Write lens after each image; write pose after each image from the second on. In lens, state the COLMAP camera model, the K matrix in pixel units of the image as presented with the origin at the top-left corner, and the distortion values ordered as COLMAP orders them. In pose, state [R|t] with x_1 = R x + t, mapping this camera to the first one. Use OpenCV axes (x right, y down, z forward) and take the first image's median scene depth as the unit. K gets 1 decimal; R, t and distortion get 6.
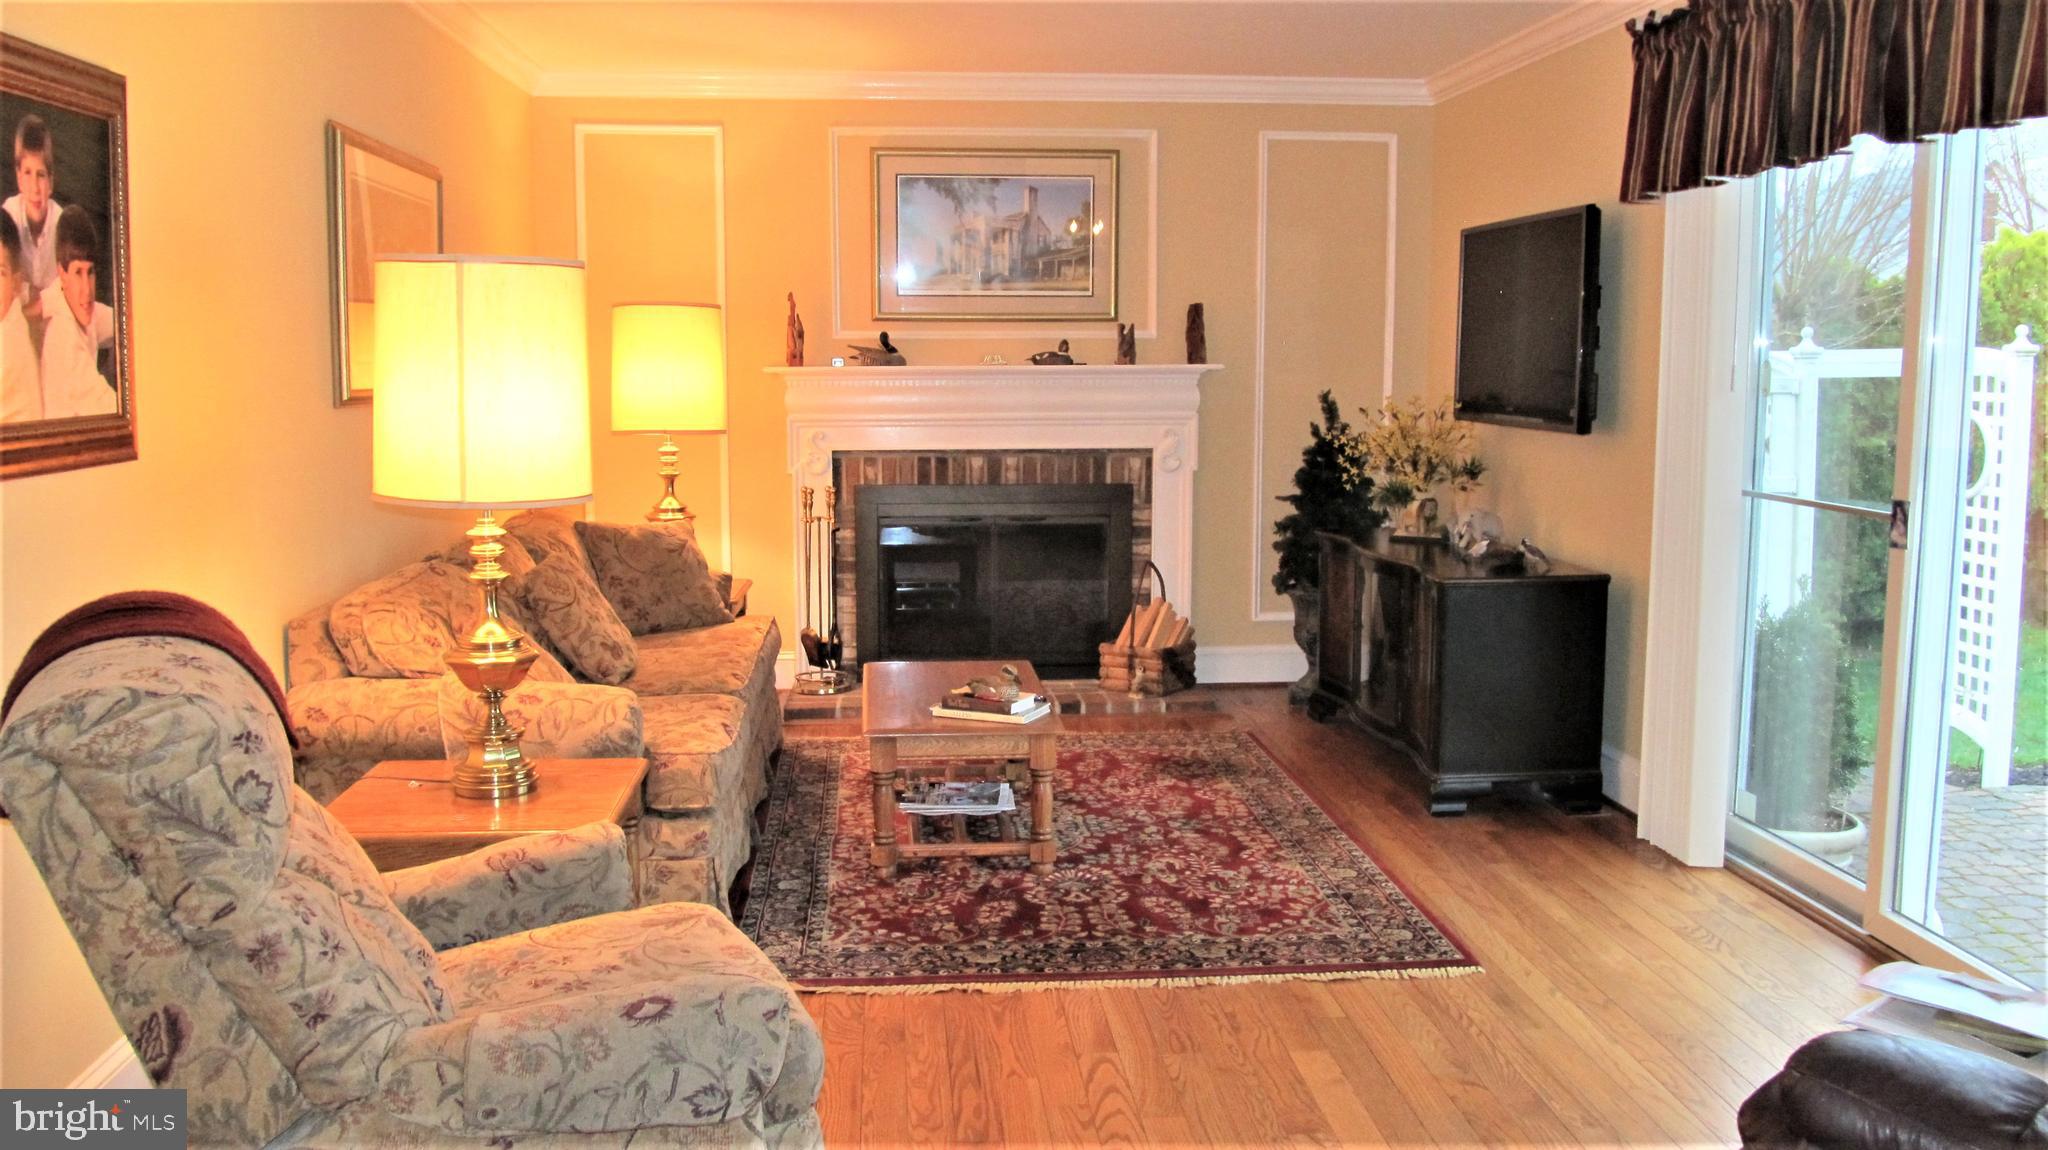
lens RADIAL K [[1663.6, 0, 1034.8], [0, 1663.6, 564.8], [0, 0, 1]] dist [-0.079150, 0.045807]
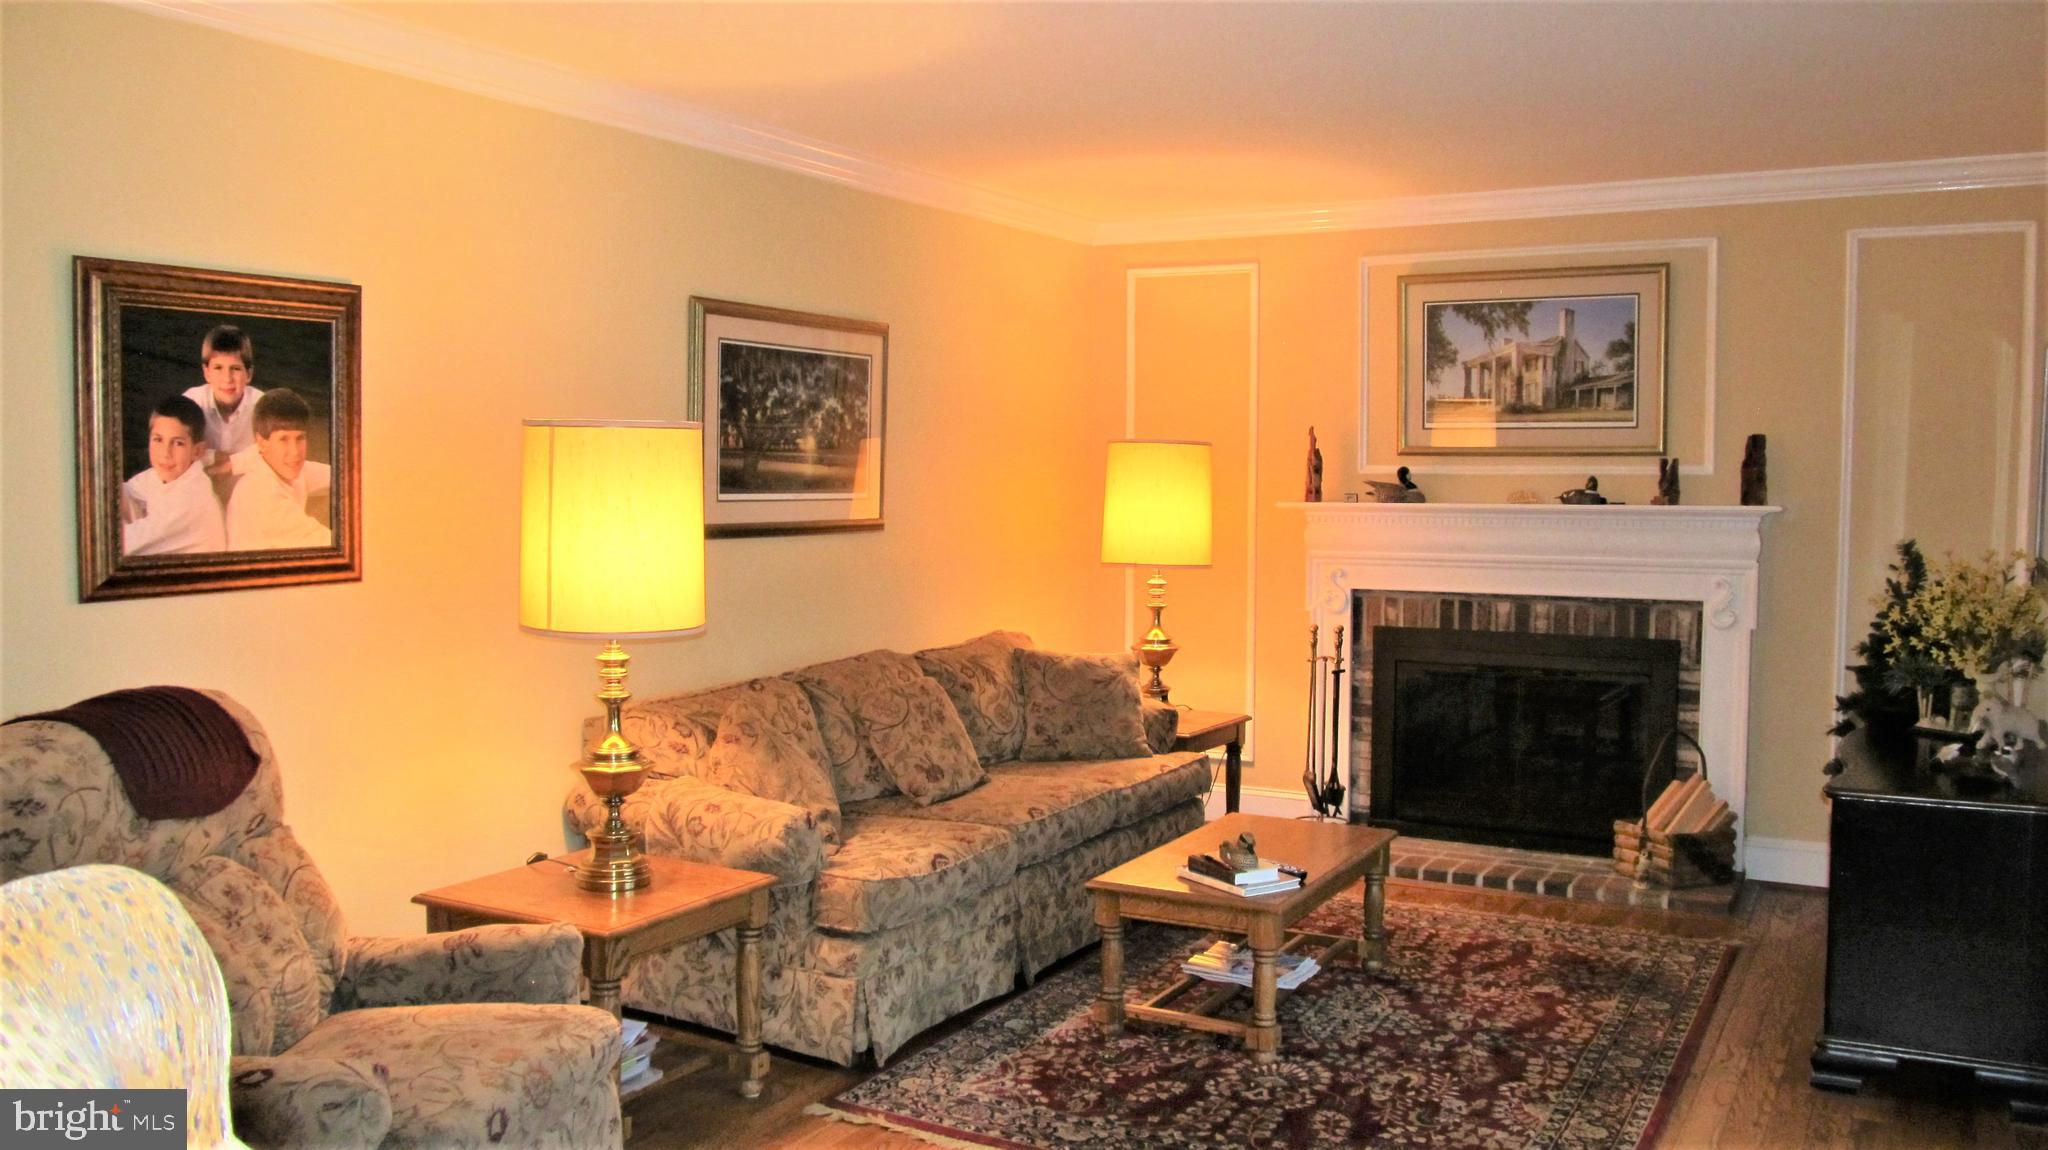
lens RADIAL K [[1663.6, 0, 1034.8], [0, 1663.6, 564.8], [0, 0, 1]] dist [-0.079150, 0.045807]
pose [[0.831201, 0.033308, -0.554973, 0.351960], [-0.071678, 0.996293, -0.047560, -0.032025], [0.551332, 0.079312, 0.830507, 0.130955]]
